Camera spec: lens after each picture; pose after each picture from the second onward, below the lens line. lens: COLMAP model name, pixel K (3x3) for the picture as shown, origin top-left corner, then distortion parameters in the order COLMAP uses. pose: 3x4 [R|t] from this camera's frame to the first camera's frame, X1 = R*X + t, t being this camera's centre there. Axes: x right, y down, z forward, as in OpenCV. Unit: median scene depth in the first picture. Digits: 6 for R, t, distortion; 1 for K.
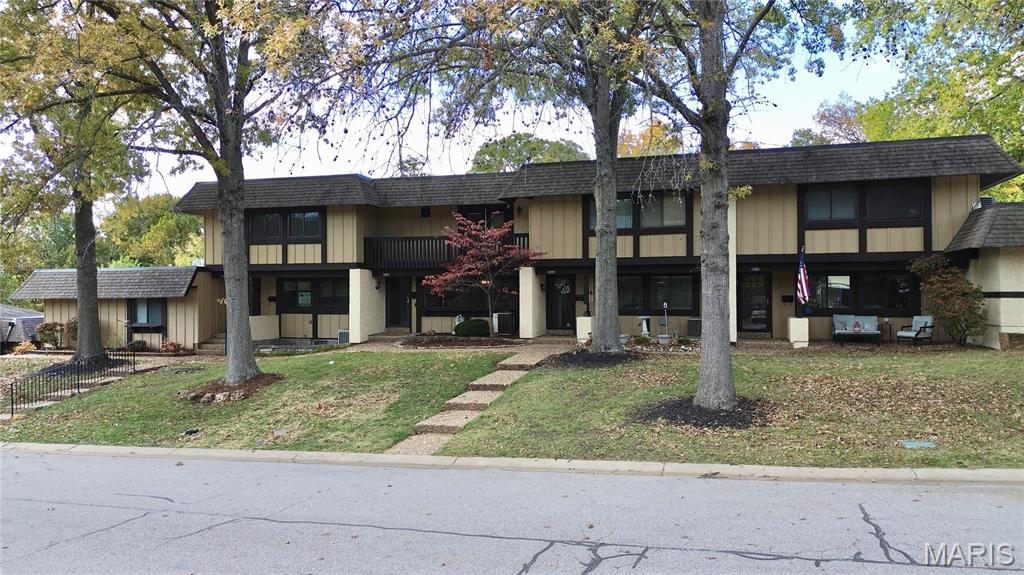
lens RADIAL K [[702.3, 0, 512.0], [0, 702.3, 287.5], [0, 0, 1]] dist [0.082123, -0.091748]
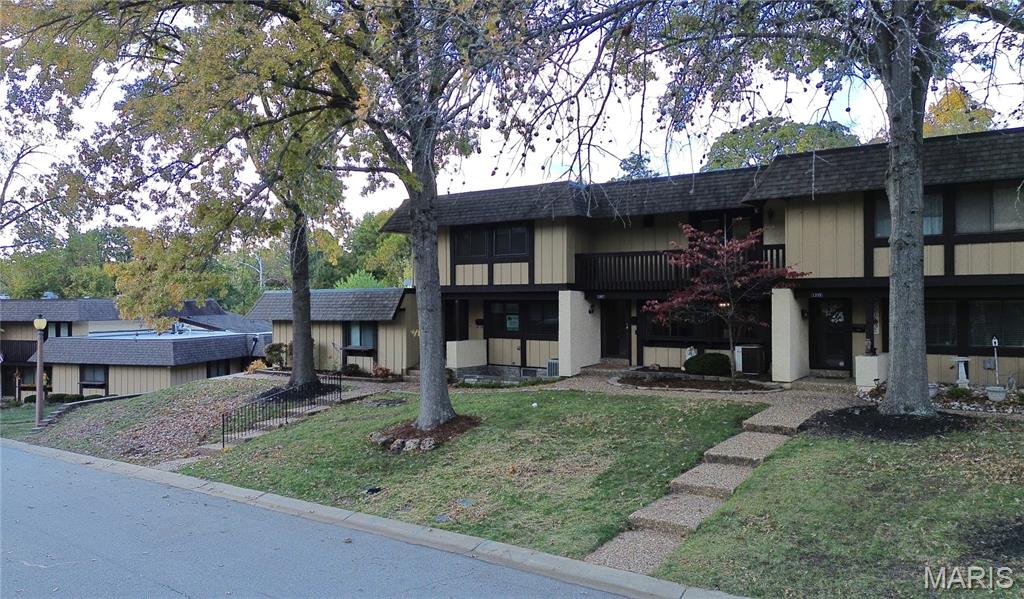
lens RADIAL K [[743.5, 0, 486.8], [0, 743.5, 298.5], [0, 0, 1]] dist [0.093281, -0.105888]
pose [[0.941848, 0.000167, -0.336038, -0.006729], [0.001603, 0.999986, 0.004990, -0.023640], [0.336034, -0.005239, 0.941835, 0.117531]]
